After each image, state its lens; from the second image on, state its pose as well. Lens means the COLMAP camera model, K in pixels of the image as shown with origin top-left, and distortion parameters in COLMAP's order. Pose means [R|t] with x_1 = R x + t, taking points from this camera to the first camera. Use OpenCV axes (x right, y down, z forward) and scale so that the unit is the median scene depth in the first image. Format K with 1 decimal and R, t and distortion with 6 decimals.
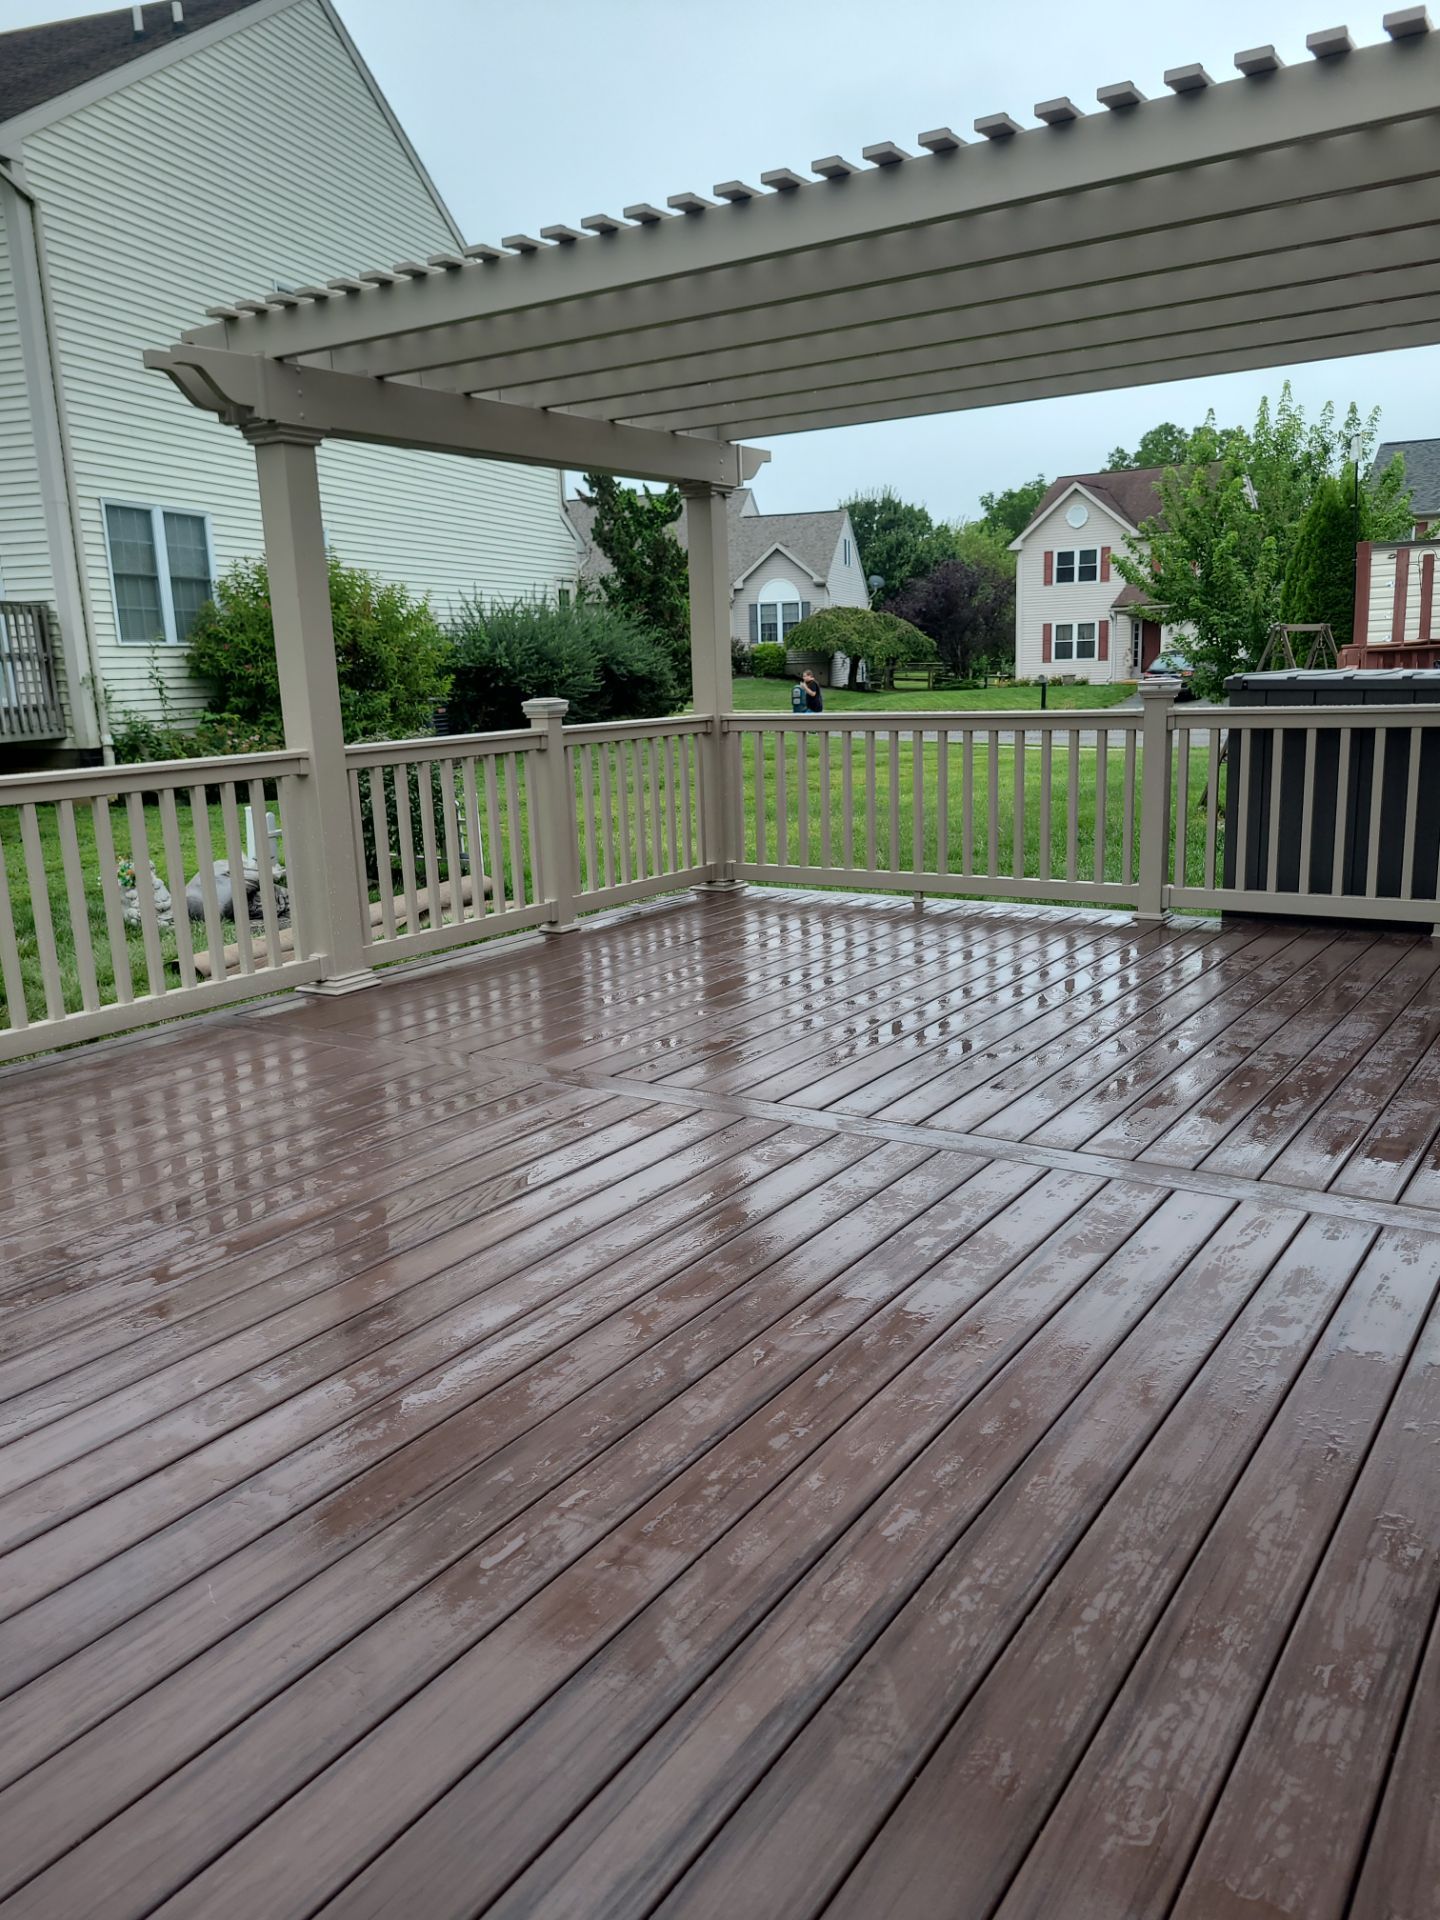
lens RADIAL K [[1444.8, 0, 722.1], [0, 1444.8, 1004.2], [0, 0, 1]] dist [0.021145, -0.008422]
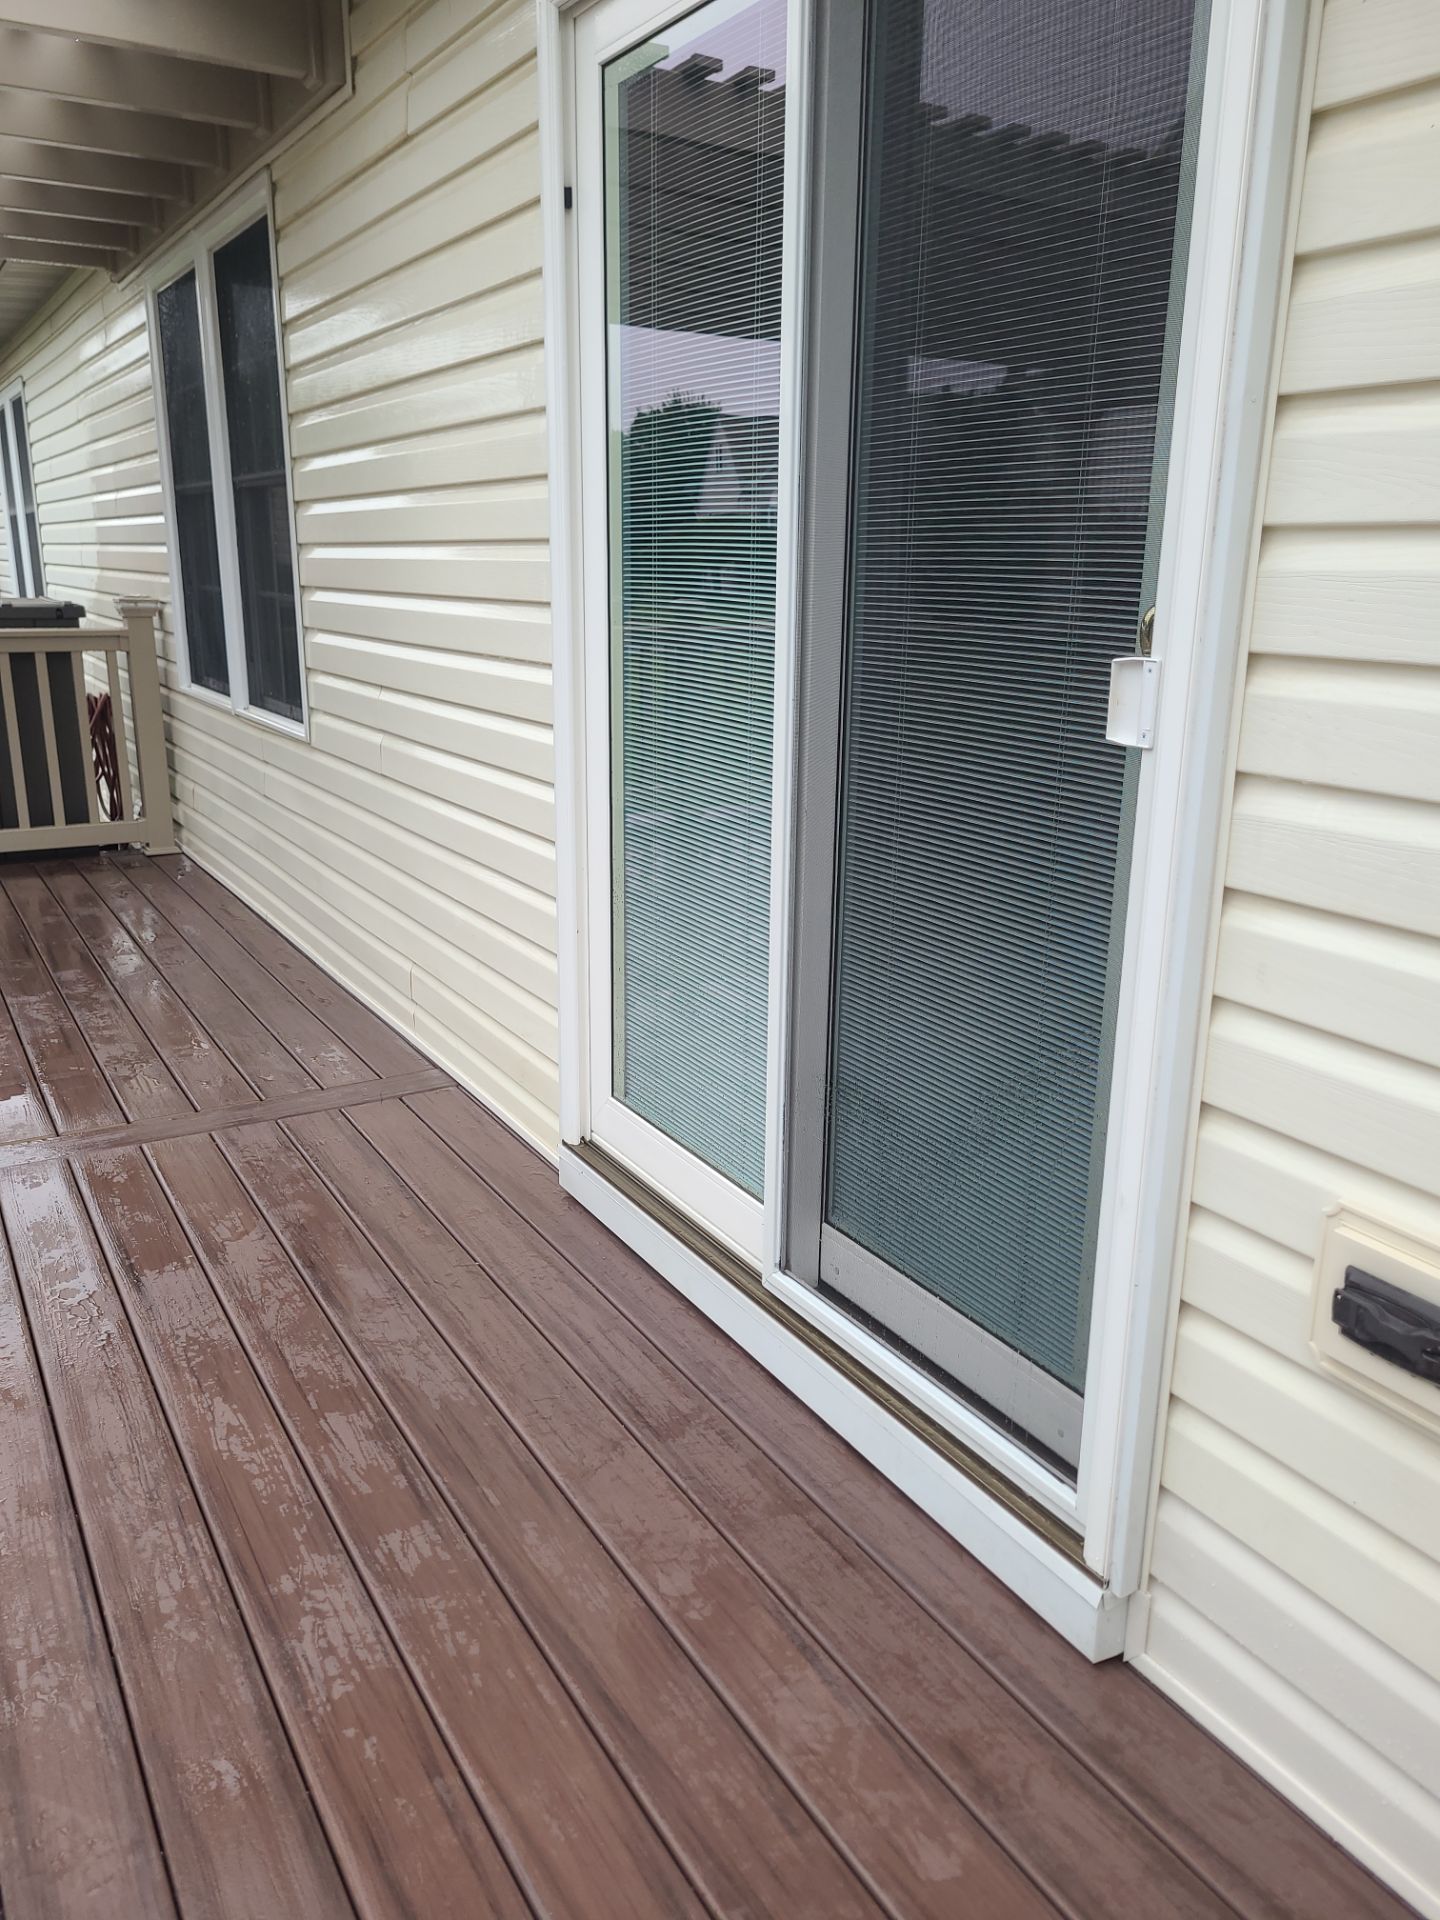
lens RADIAL K [[1444.8, 0, 722.1], [0, 1444.8, 1004.2], [0, 0, 1]] dist [0.021145, -0.008422]
pose [[0.425491, -0.226111, 0.876260, -0.275066], [0.186509, 0.969406, 0.159582, -0.032511], [-0.885535, 0.095530, 0.454646, 0.180934]]
